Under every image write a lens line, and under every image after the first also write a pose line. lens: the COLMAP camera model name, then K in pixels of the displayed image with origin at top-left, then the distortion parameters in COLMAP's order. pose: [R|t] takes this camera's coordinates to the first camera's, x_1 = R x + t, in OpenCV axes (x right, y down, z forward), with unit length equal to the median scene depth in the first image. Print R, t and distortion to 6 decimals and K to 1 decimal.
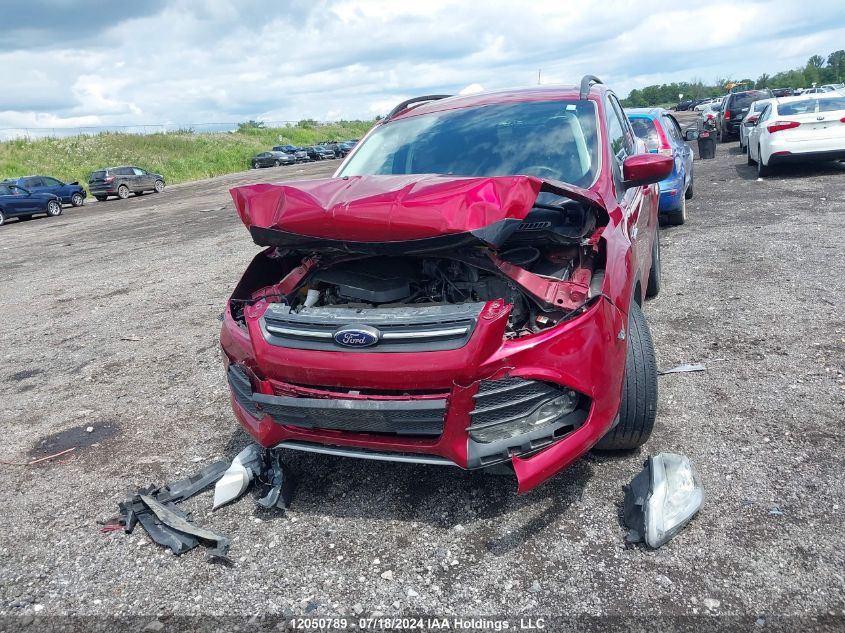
lens RADIAL K [[734.5, 0, 422.5], [0, 734.5, 308.1], [0, 0, 1]] dist [0.012489, 0.001049]
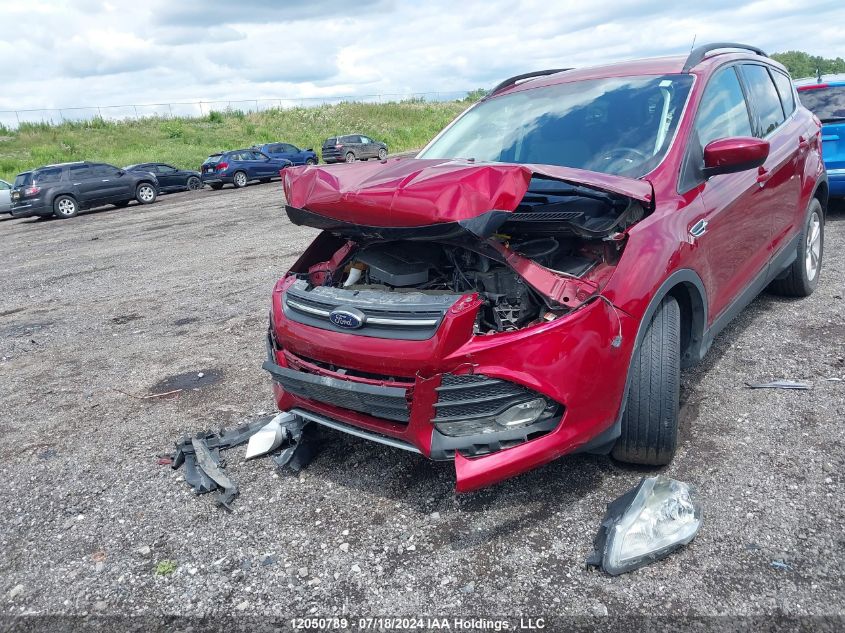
lens RADIAL K [[730.4, 0, 422.5], [0, 730.4, 316.5], [0, 0, 1]] dist [0.064372, -0.105182]
pose [[0.937819, 0.088909, -0.335545, 0.331241], [-0.069316, 0.995139, 0.069950, -0.040363], [0.340133, -0.042342, 0.939424, 0.056724]]
